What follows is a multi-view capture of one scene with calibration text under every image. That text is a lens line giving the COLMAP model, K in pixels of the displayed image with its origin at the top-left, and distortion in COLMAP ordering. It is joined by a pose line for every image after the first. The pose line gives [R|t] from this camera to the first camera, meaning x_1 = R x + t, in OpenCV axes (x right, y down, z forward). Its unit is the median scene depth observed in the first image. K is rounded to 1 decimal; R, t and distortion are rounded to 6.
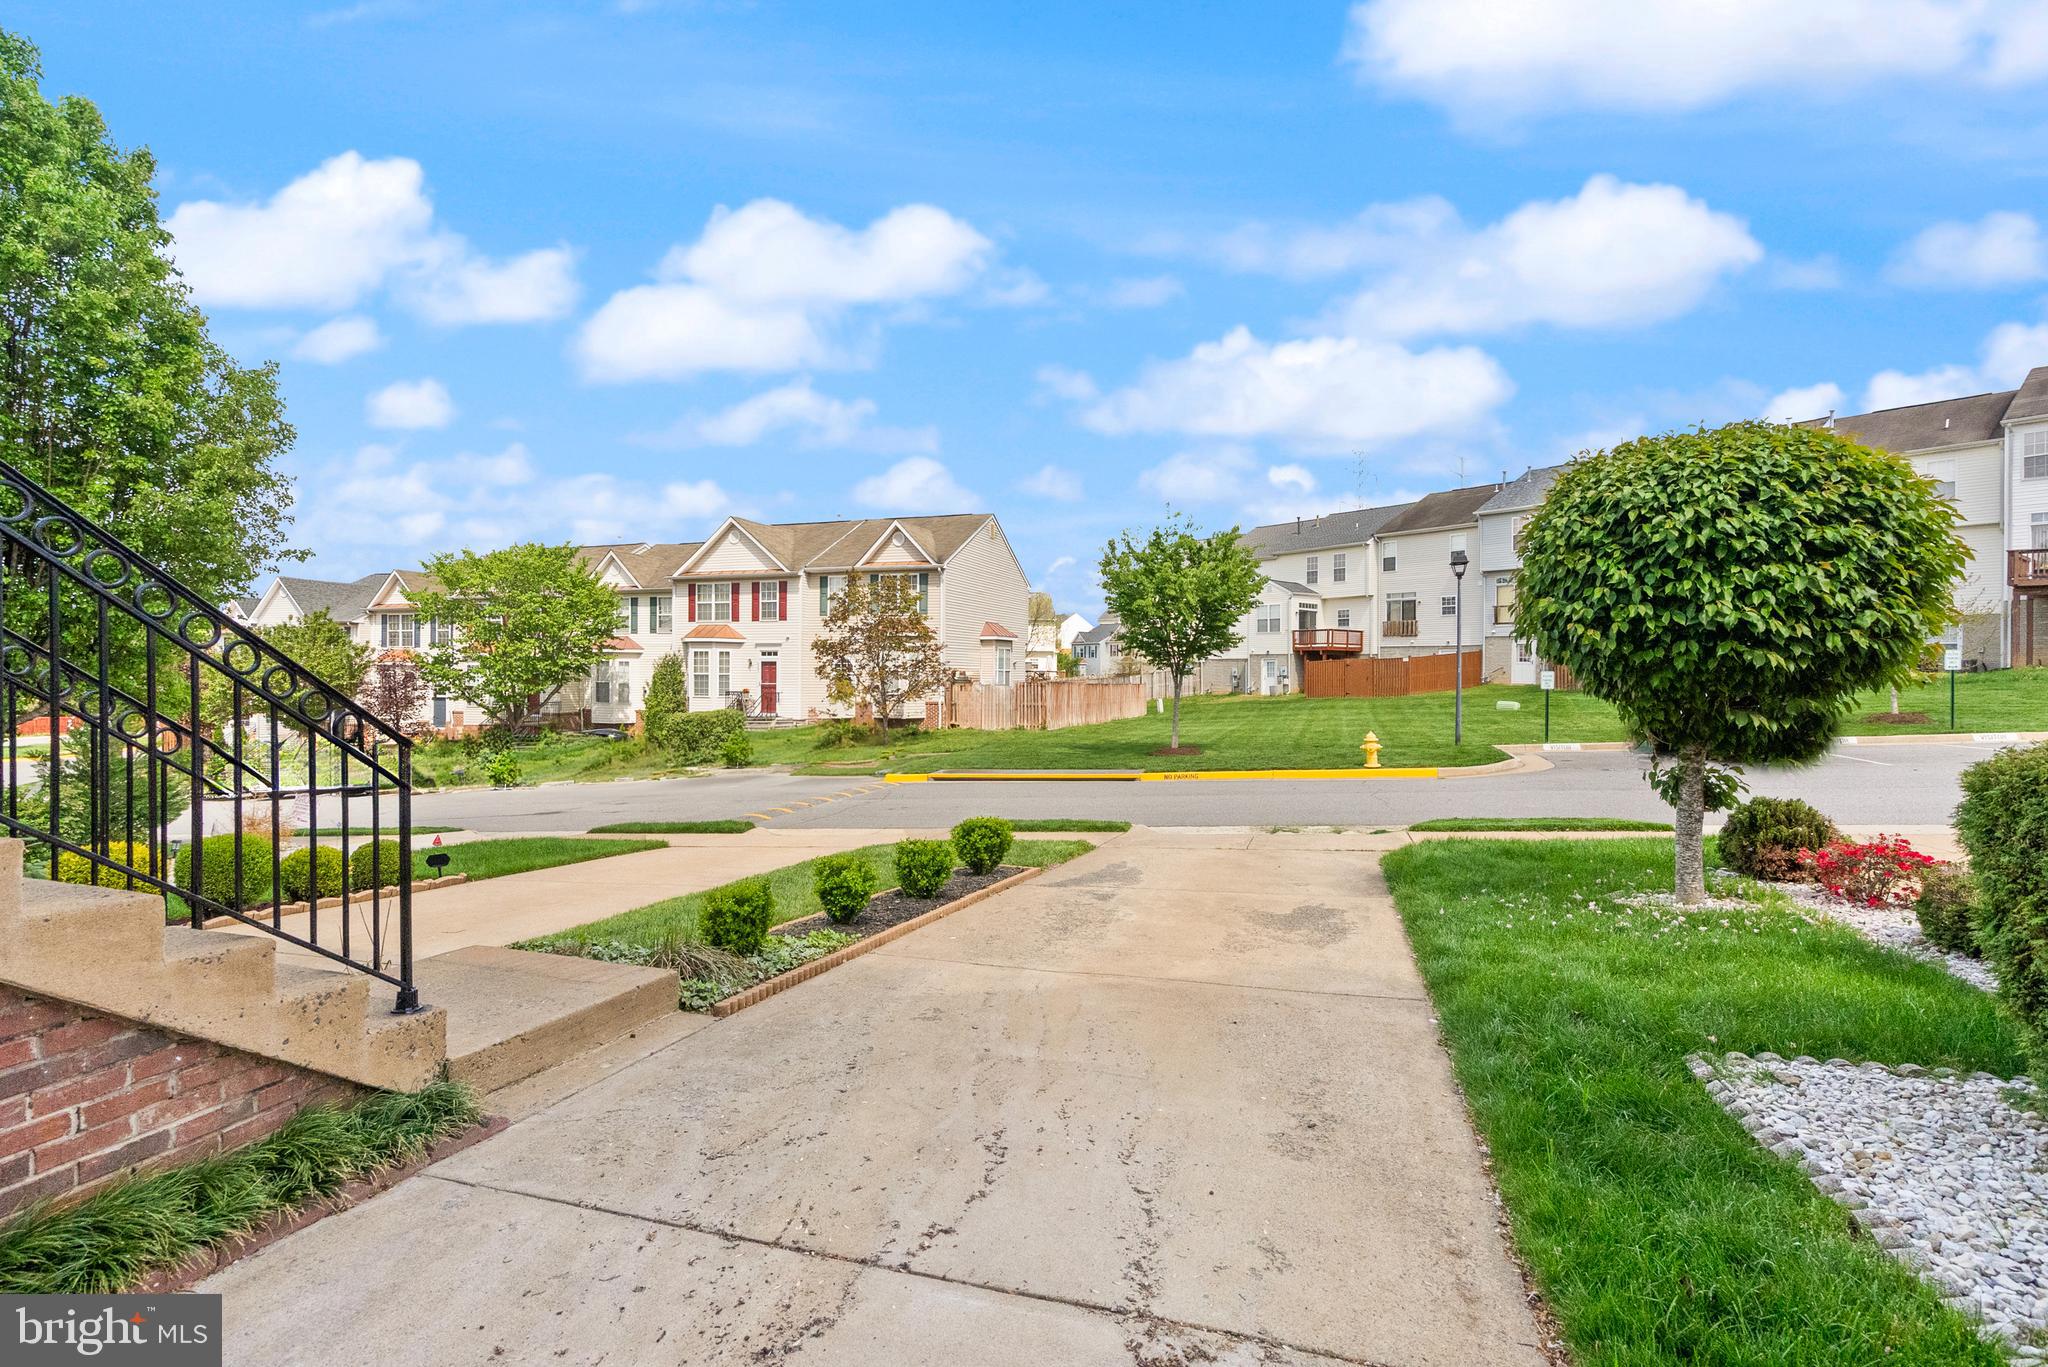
lens RADIAL K [[958.0, 0, 1026.4], [0, 958.0, 661.9], [0, 0, 1]] dist [-0.000513, 0.000190]
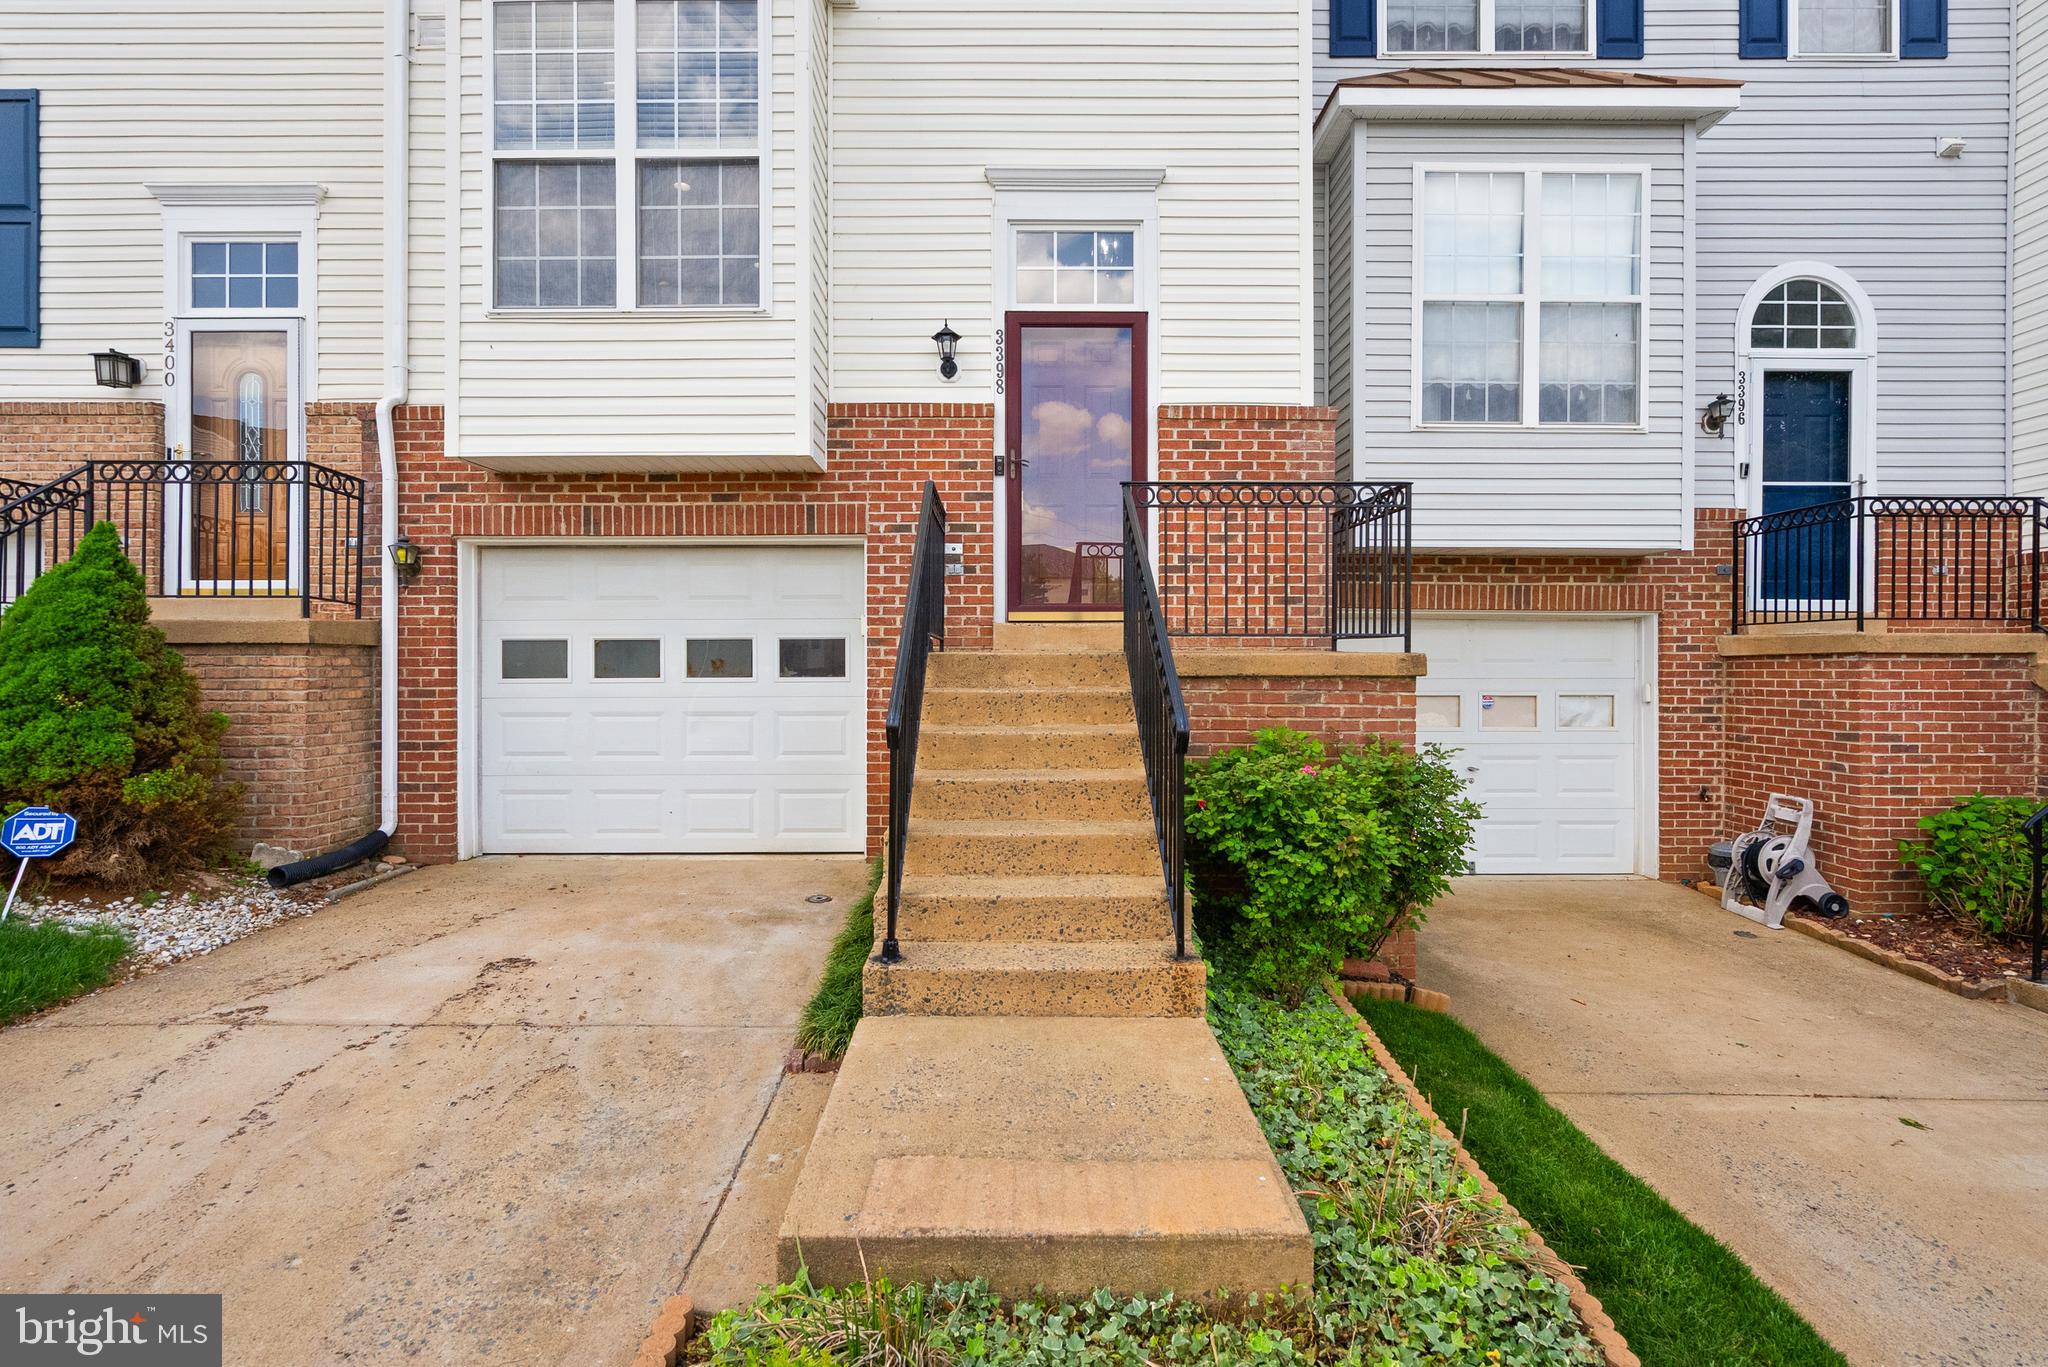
lens RADIAL K [[952.0, 0, 1017.5], [0, 952.0, 674.3], [0, 0, 1]] dist [-0.000225, 0.000138]
pose [[-0.950089, -0.001646, -0.311973, -0.350889], [0.000690, 0.999973, -0.007377, 0.041148], [0.311977, -0.007224, -0.950062, 1.615694]]
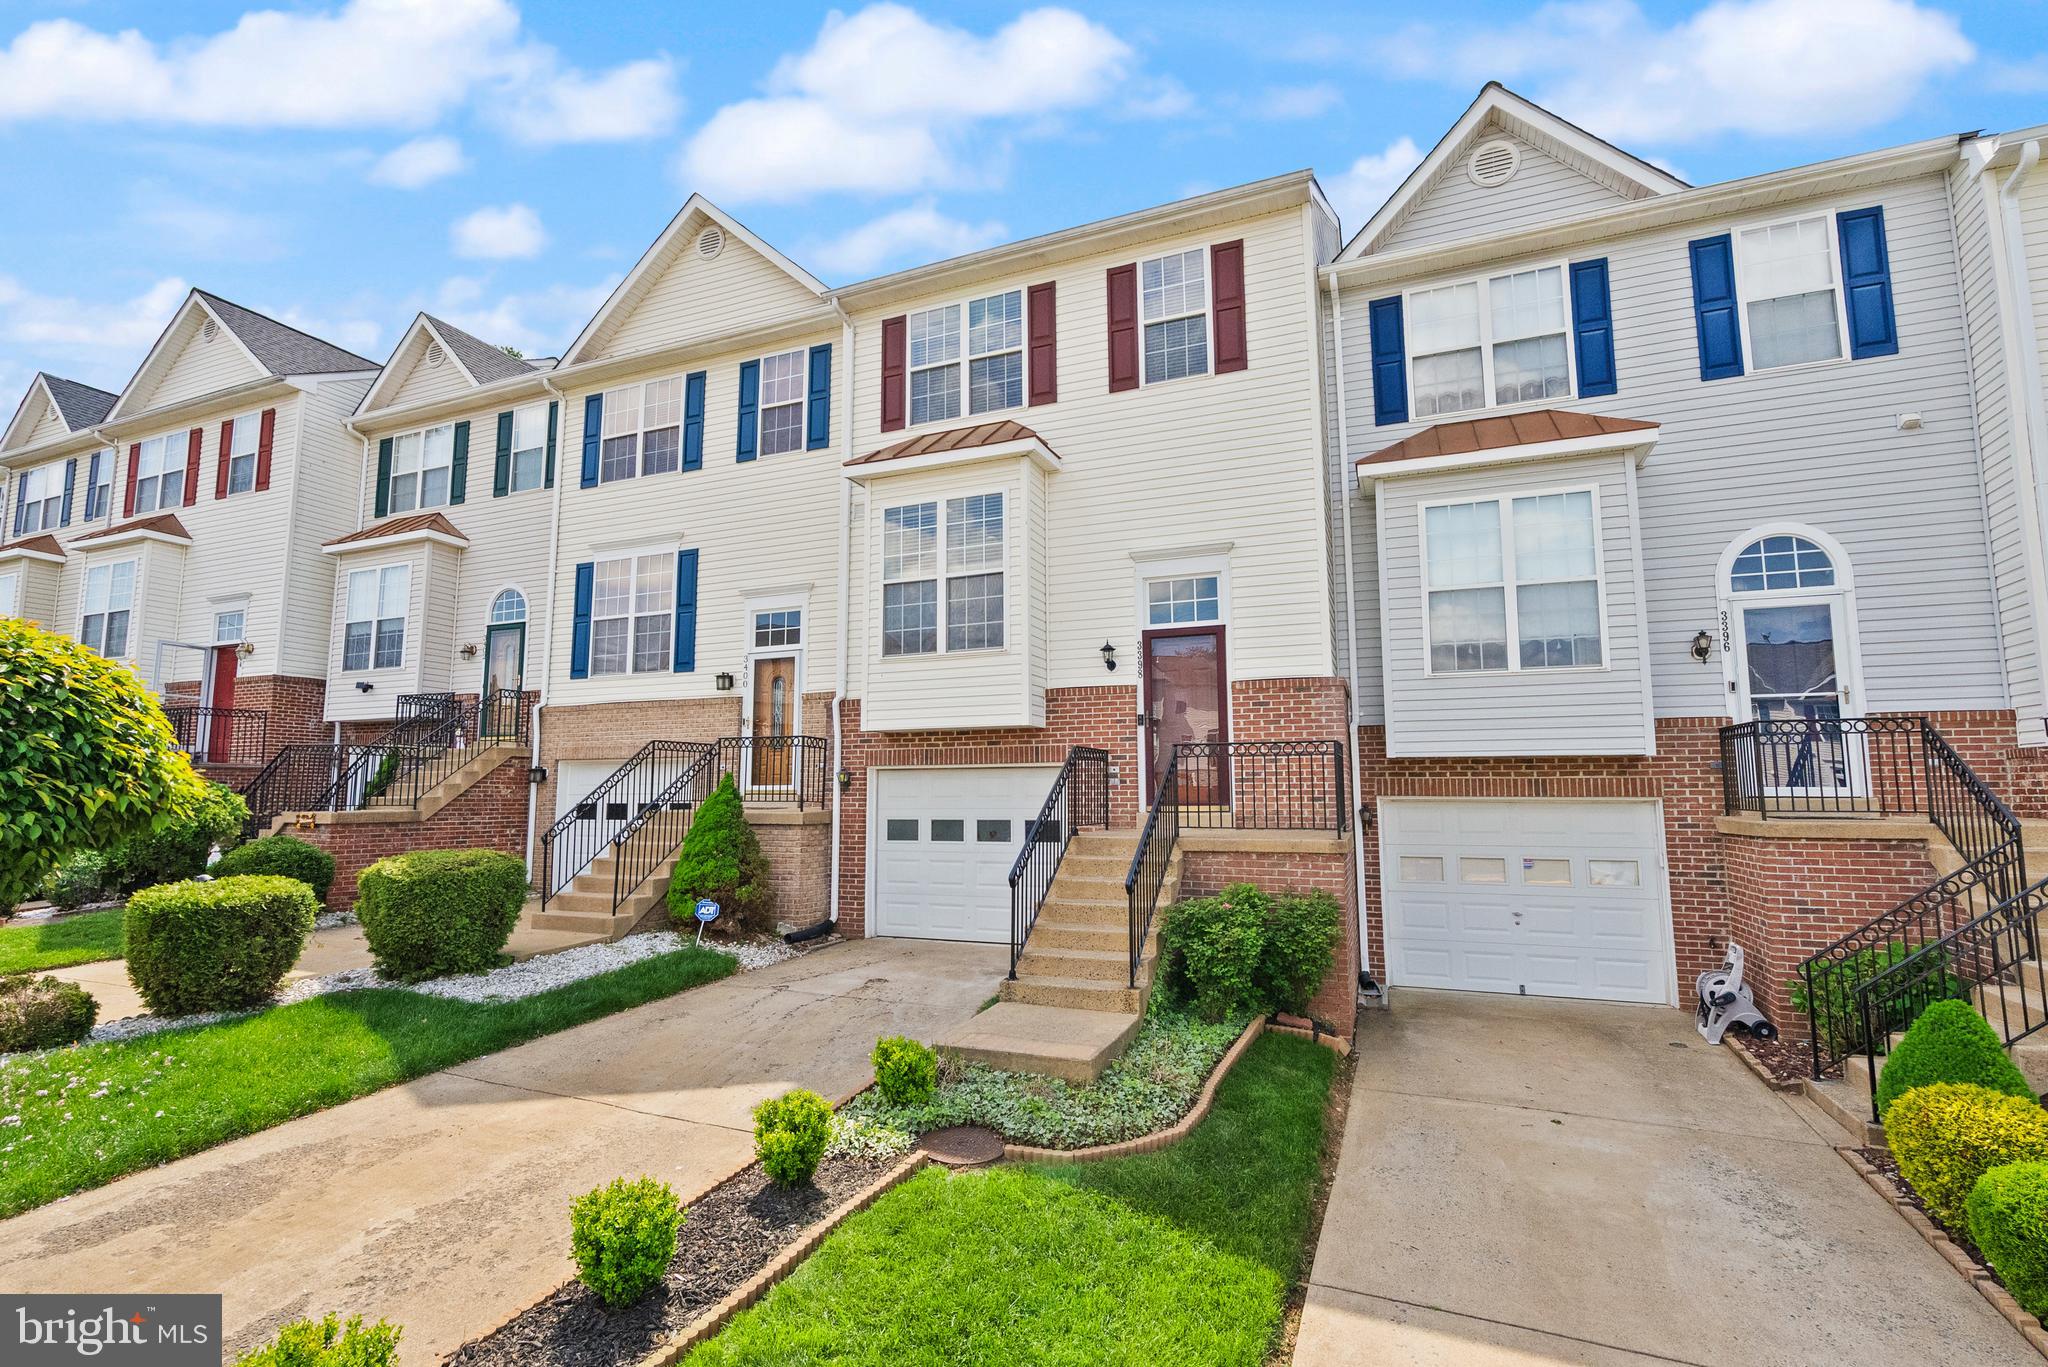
lens RADIAL K [[936.2, 0, 1020.0], [0, 936.2, 702.8], [0, 0, 1]] dist [0.000768, 0.000221]
pose [[-0.996873, 0.007804, 0.078632, -0.682820], [-0.001106, 0.993636, -0.112638, -0.063826], [-0.079010, -0.112372, -0.990520, 2.768947]]
